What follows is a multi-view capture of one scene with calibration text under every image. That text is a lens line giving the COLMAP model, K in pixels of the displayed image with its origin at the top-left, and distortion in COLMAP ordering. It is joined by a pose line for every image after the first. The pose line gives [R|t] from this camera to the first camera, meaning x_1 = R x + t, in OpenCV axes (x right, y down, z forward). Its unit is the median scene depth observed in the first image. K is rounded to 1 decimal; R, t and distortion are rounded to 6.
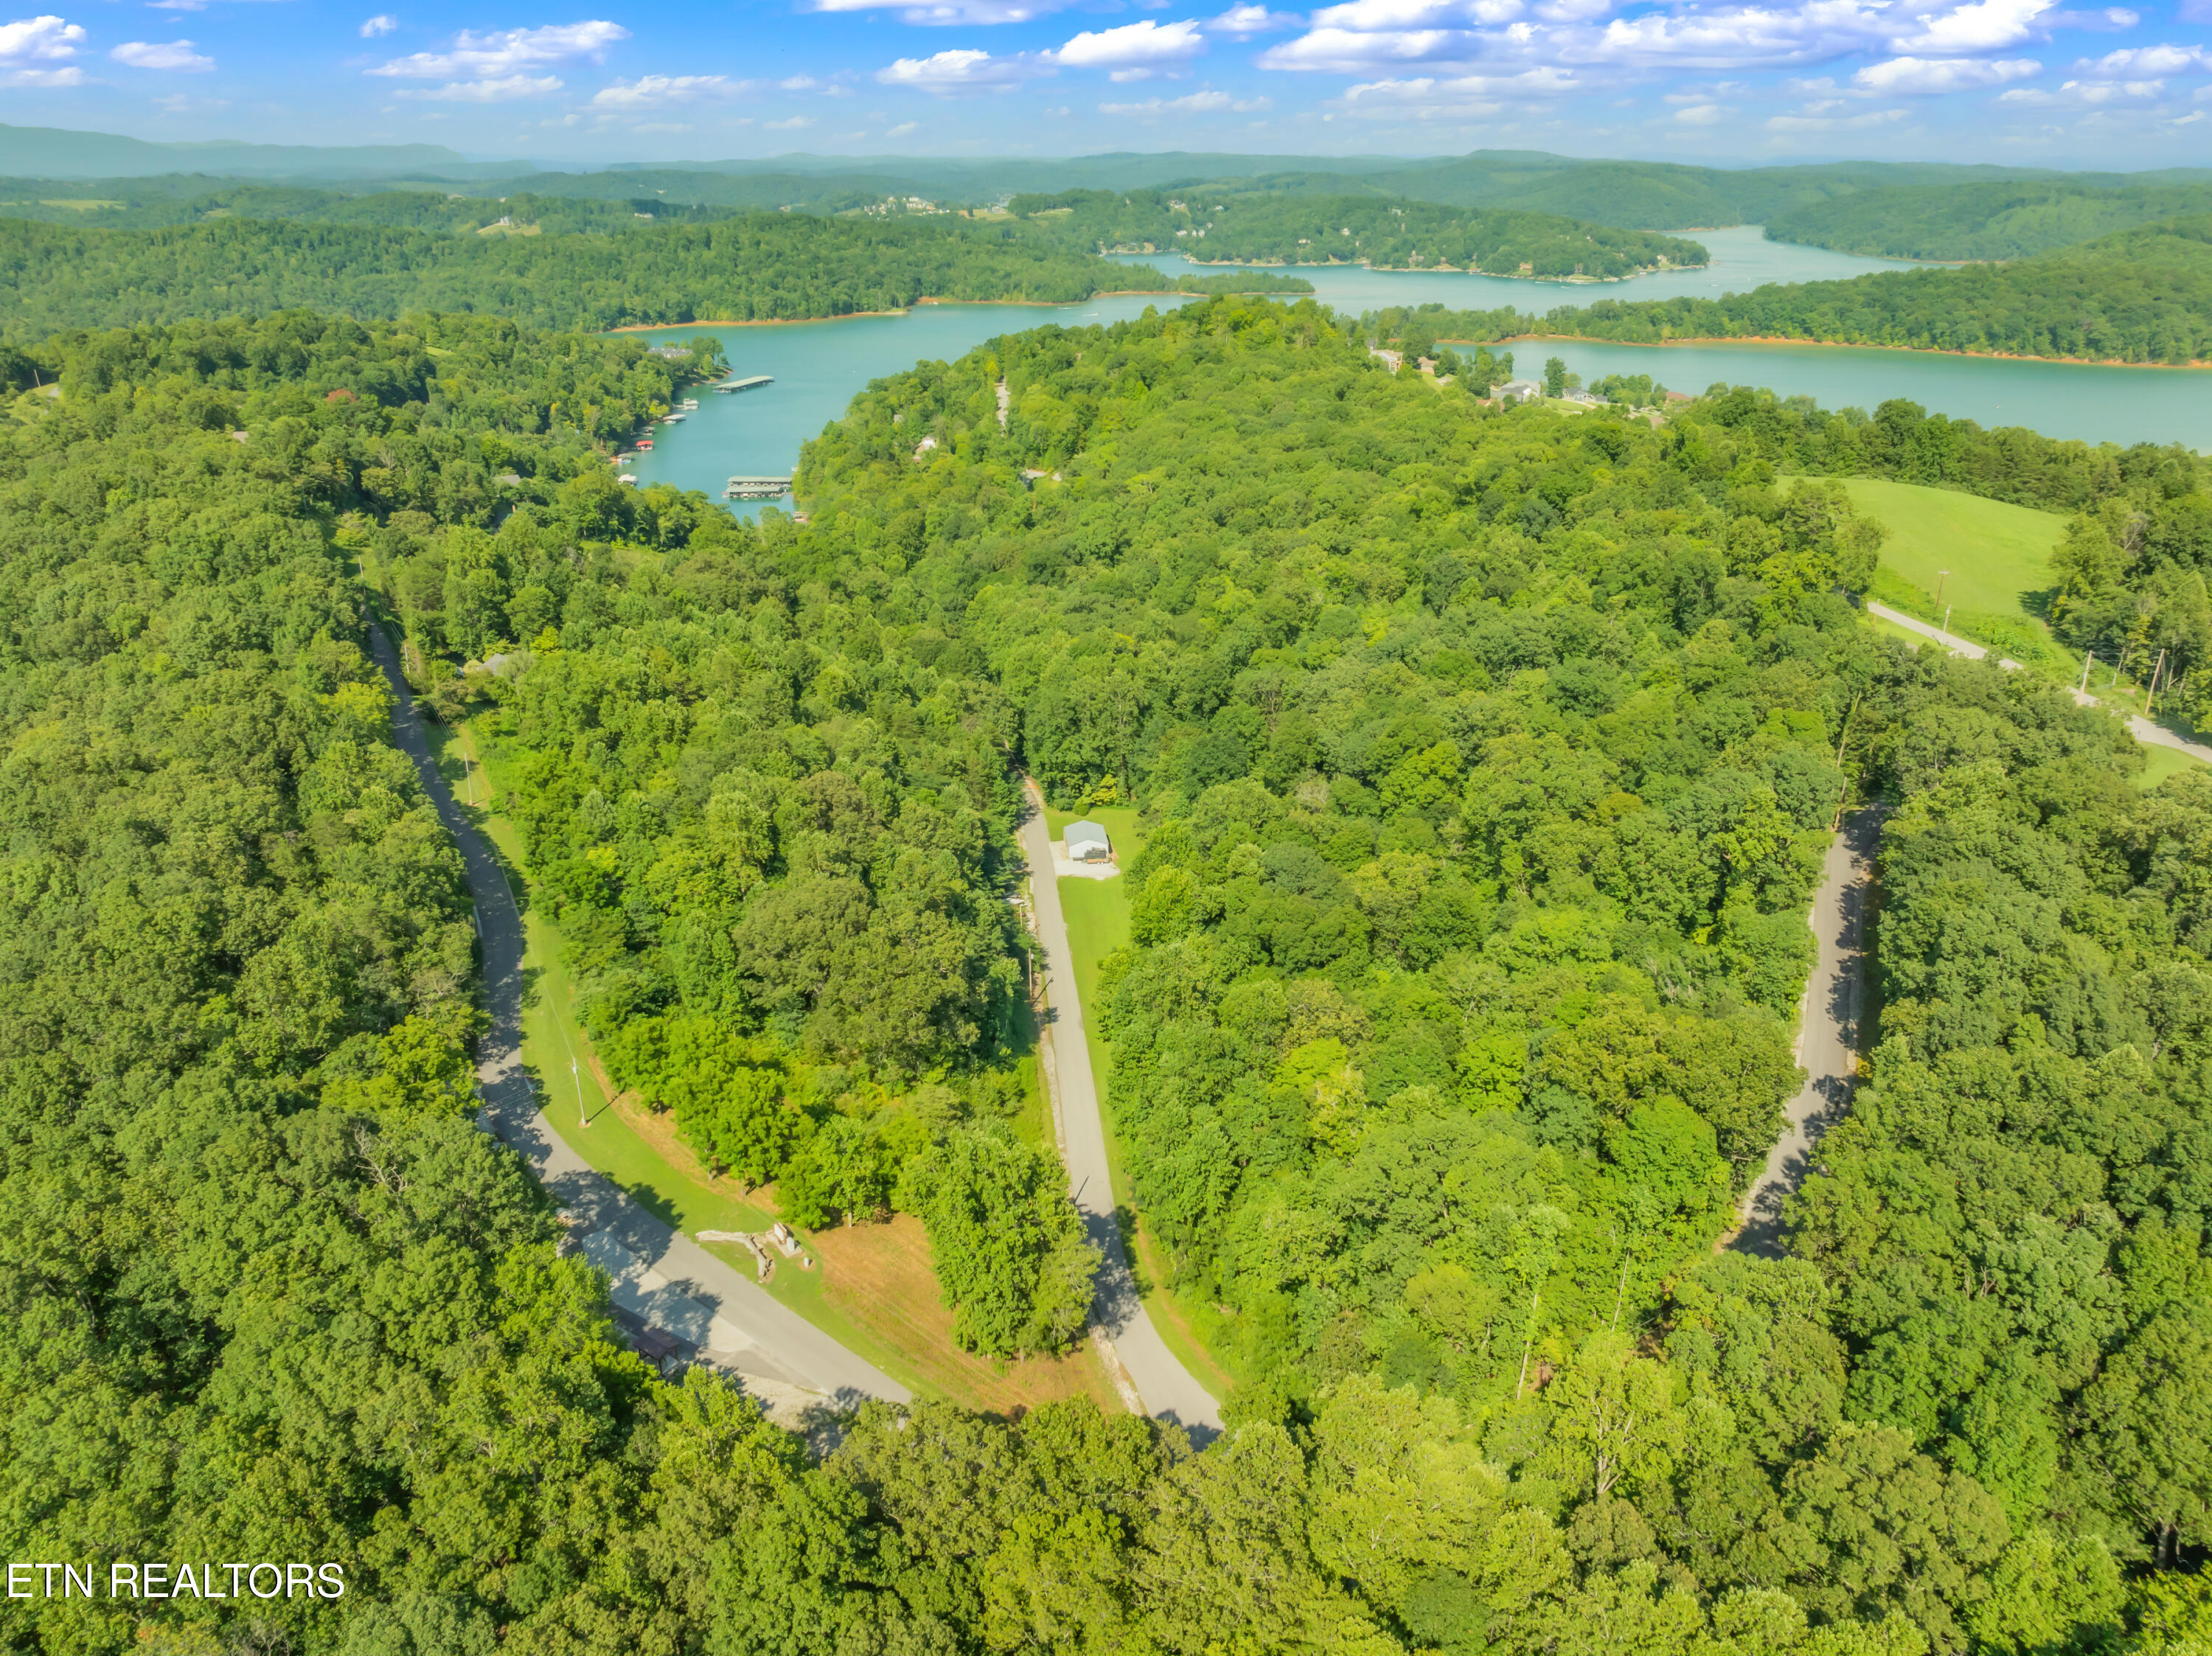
lens RADIAL K [[1548.4, 0, 1116.8], [0, 1548.4, 819.6], [0, 0, 1]] dist [-0.044304, 0.007718]
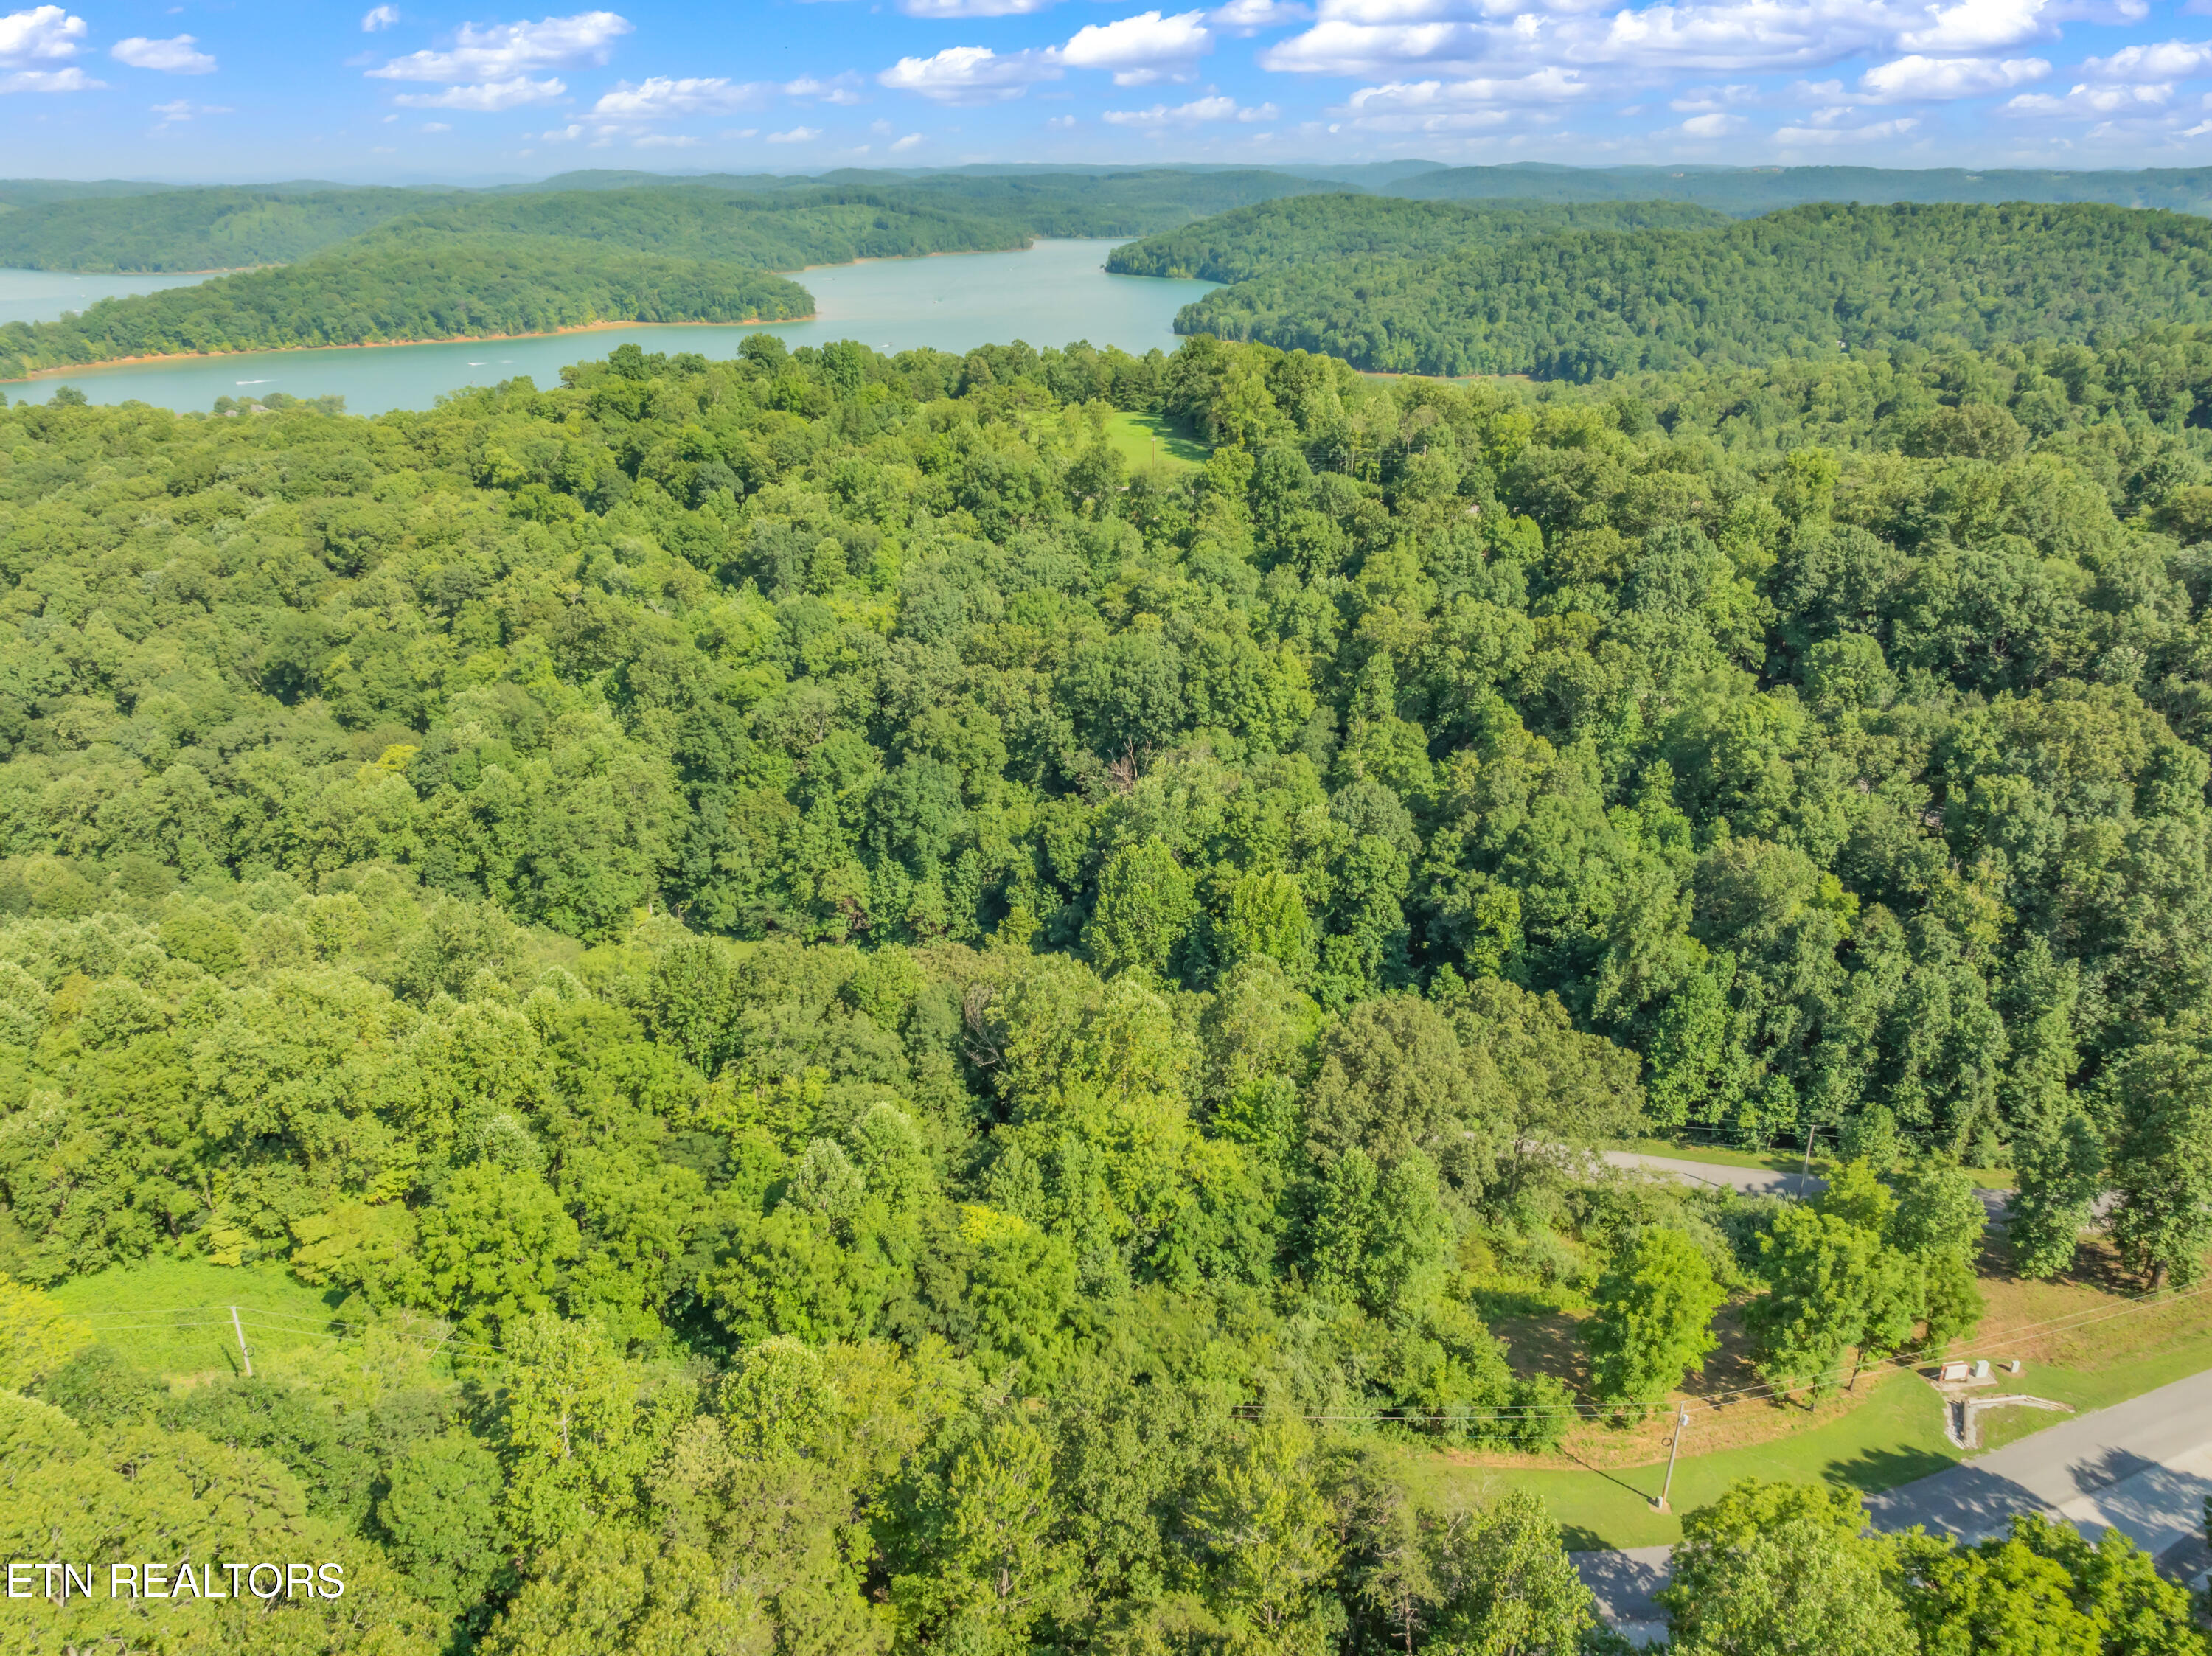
lens RADIAL K [[1548.4, 0, 1116.8], [0, 1548.4, 819.6], [0, 0, 1]] dist [-0.044304, 0.007718]
pose [[0.489179, -0.340152, 0.803119, -0.475714], [0.349042, 0.920212, 0.177144, -0.121130], [-0.799296, 0.193667, 0.568875, 0.460650]]
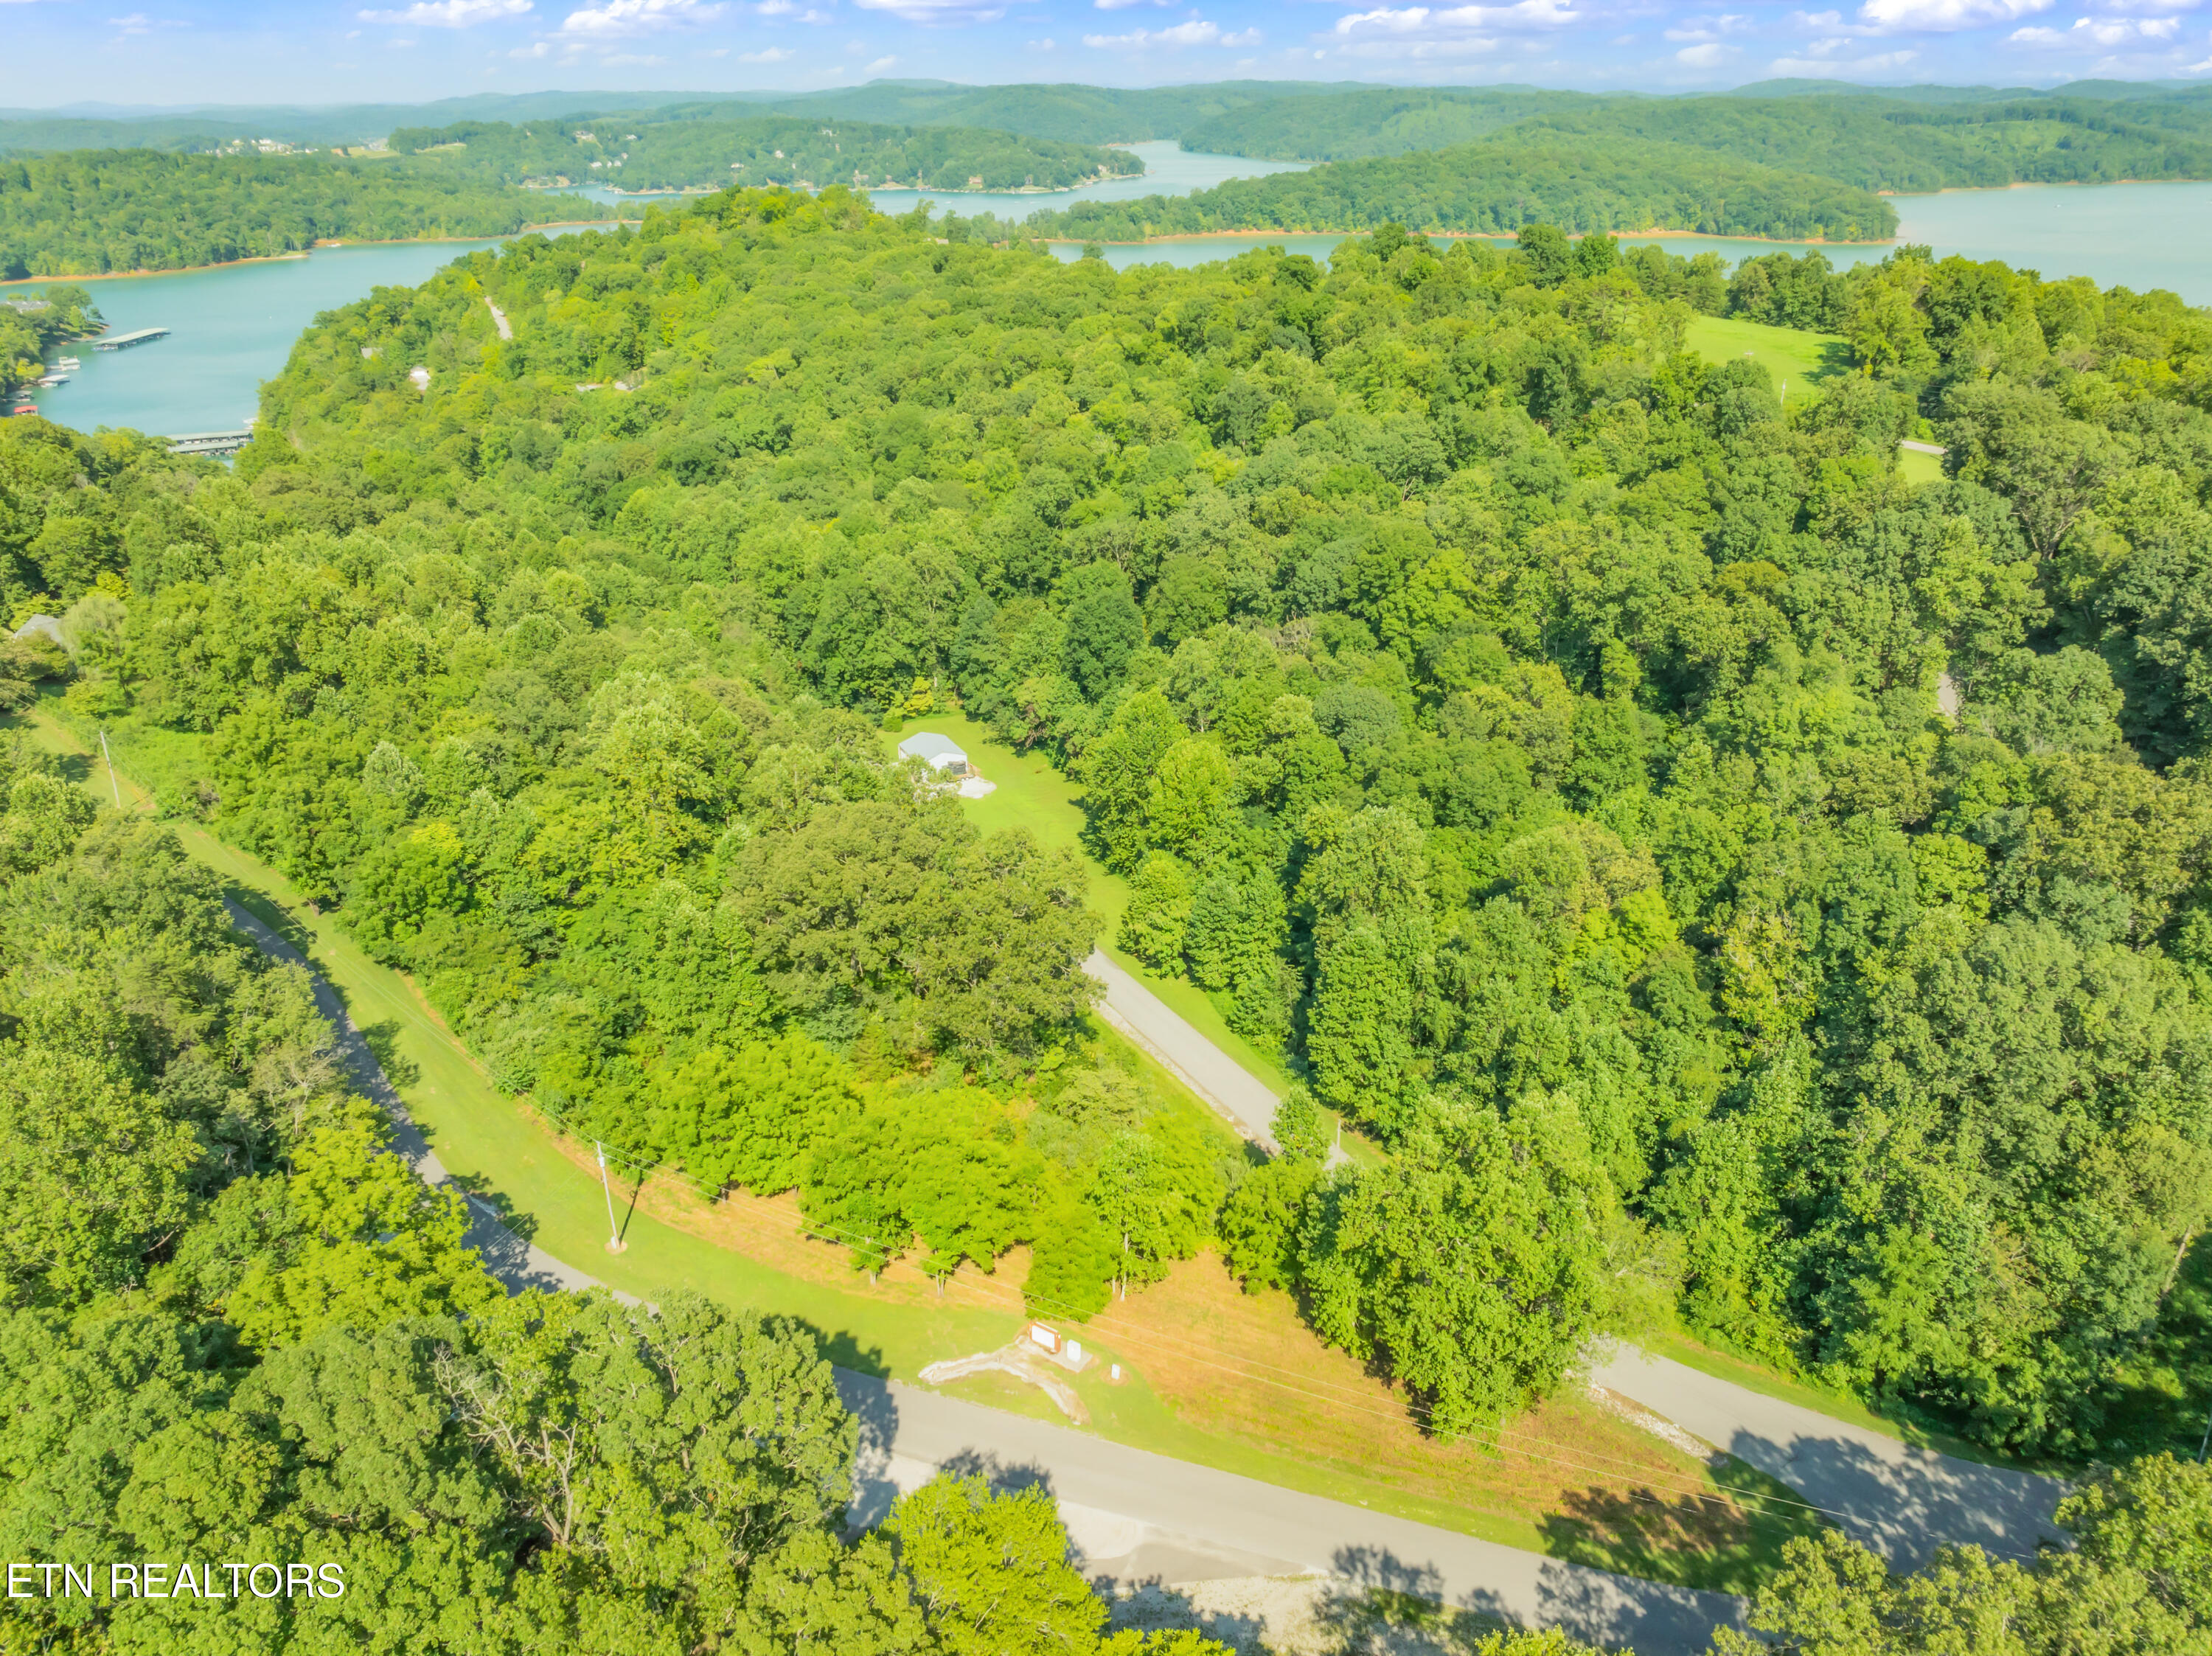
lens RADIAL K [[1573.0, 0, 1118.9], [0, 1573.0, 817.6], [0, 0, 1]] dist [-0.058999, 0.030396]
pose [[0.935358, -0.157793, 0.316553, -0.192423], [0.148850, 0.987470, 0.052401, 0.017077], [-0.320856, -0.001895, 0.947126, 0.209380]]
